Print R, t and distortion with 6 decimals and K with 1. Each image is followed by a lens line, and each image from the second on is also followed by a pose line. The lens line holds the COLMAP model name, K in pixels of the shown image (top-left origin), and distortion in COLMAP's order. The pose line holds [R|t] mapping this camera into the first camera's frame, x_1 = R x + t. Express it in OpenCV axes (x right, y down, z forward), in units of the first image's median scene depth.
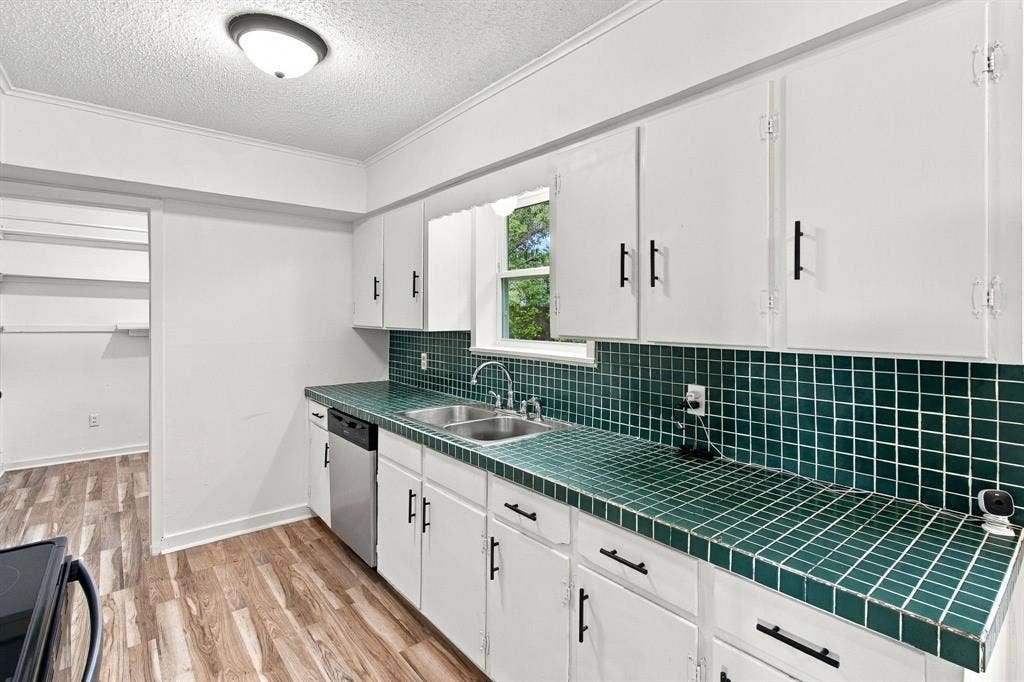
lens RADIAL K [[485.0, 0, 518.1], [0, 485.0, 315.4], [0, 0, 1]] dist [-0.028476, 0.015007]
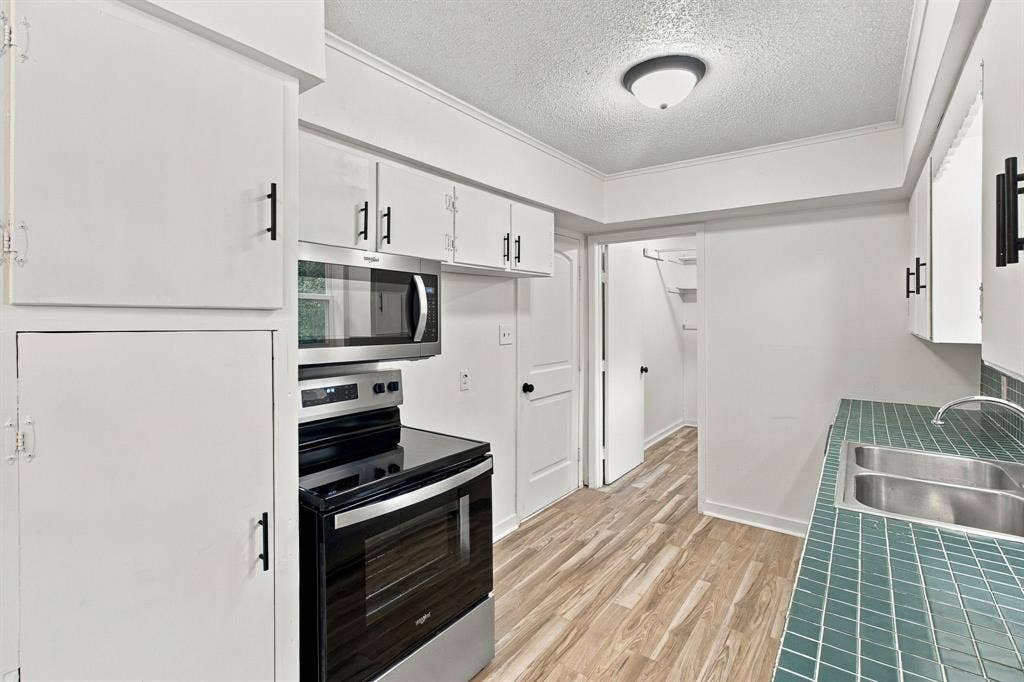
lens RADIAL K [[476.9, 0, 519.8], [0, 476.9, 317.2], [0, 0, 1]] dist [-0.018329, 0.000234]
pose [[0.235215, -0.002859, -0.971939, 0.381239], [0.008361, 0.999965, -0.000918, -0.007384], [0.971907, -0.007910, 0.235230, 0.310662]]
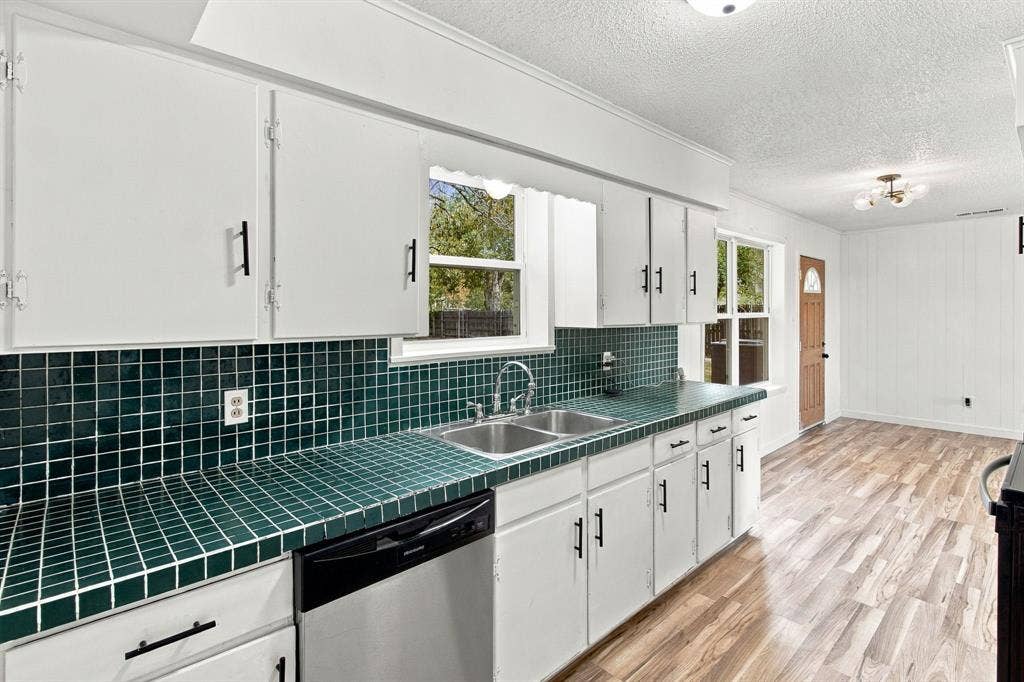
lens RADIAL K [[492.3, 0, 518.1], [0, 492.3, 313.1], [0, 0, 1]] dist [-0.001004, 0.000527]
pose [[-0.046814, -0.015325, 0.998786, -0.988169], [-0.002393, 0.999881, 0.015230, -0.009673], [-0.998901, -0.001677, -0.046845, 1.057992]]
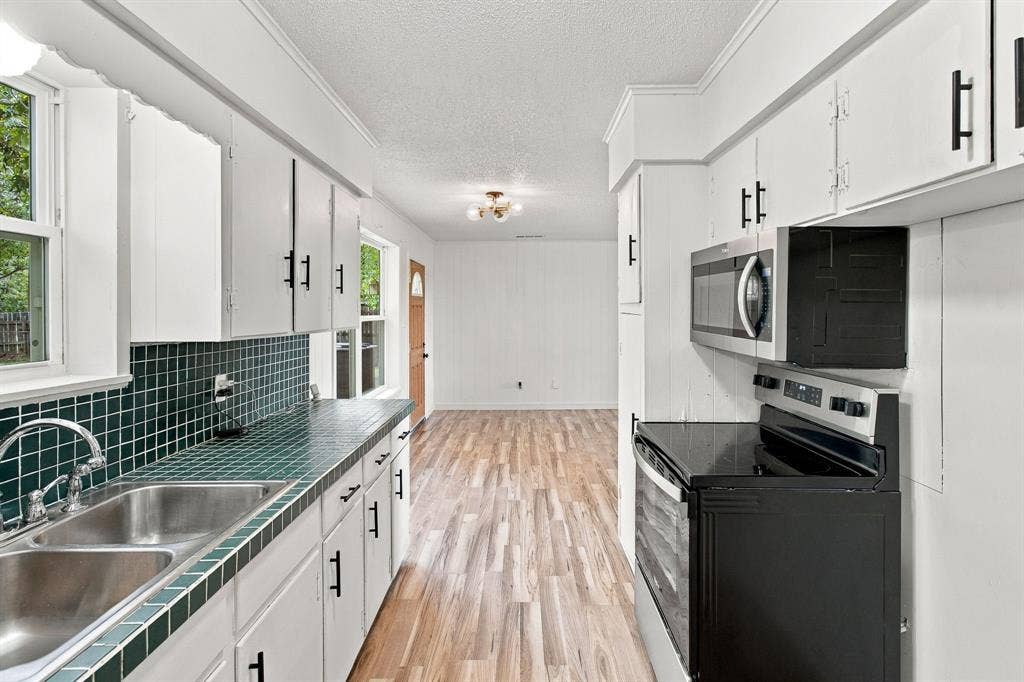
lens RADIAL K [[492.3, 0, 518.1], [0, 492.3, 313.1], [0, 0, 1]] dist [-0.001004, 0.000527]
pose [[-0.759295, -0.008998, 0.650685, -0.677267], [-0.006980, 0.999959, 0.005684, -0.006707], [-0.650709, -0.000226, -0.759327, 1.083291]]
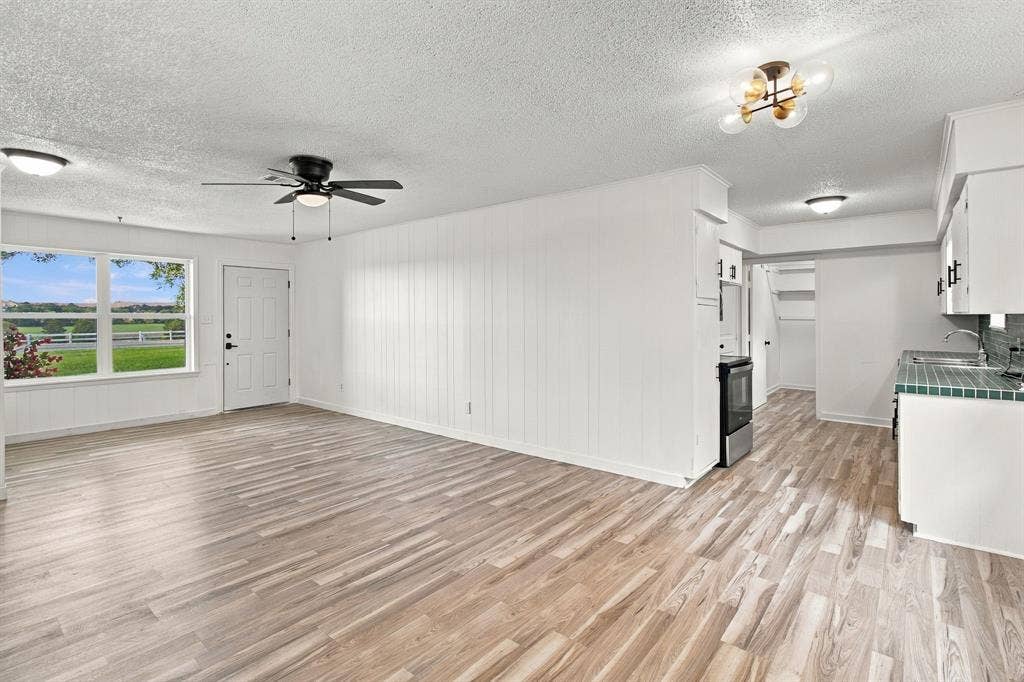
lens RADIAL K [[487.8, 0, 516.7], [0, 487.8, 316.2], [0, 0, 1]] dist [-0.003387, 0.000259]
pose [[0.181749, -0.008338, -0.983310, 1.366535], [0.006498, 0.999952, -0.007279, 0.049139], [0.983323, -0.005066, 0.181795, -0.861842]]
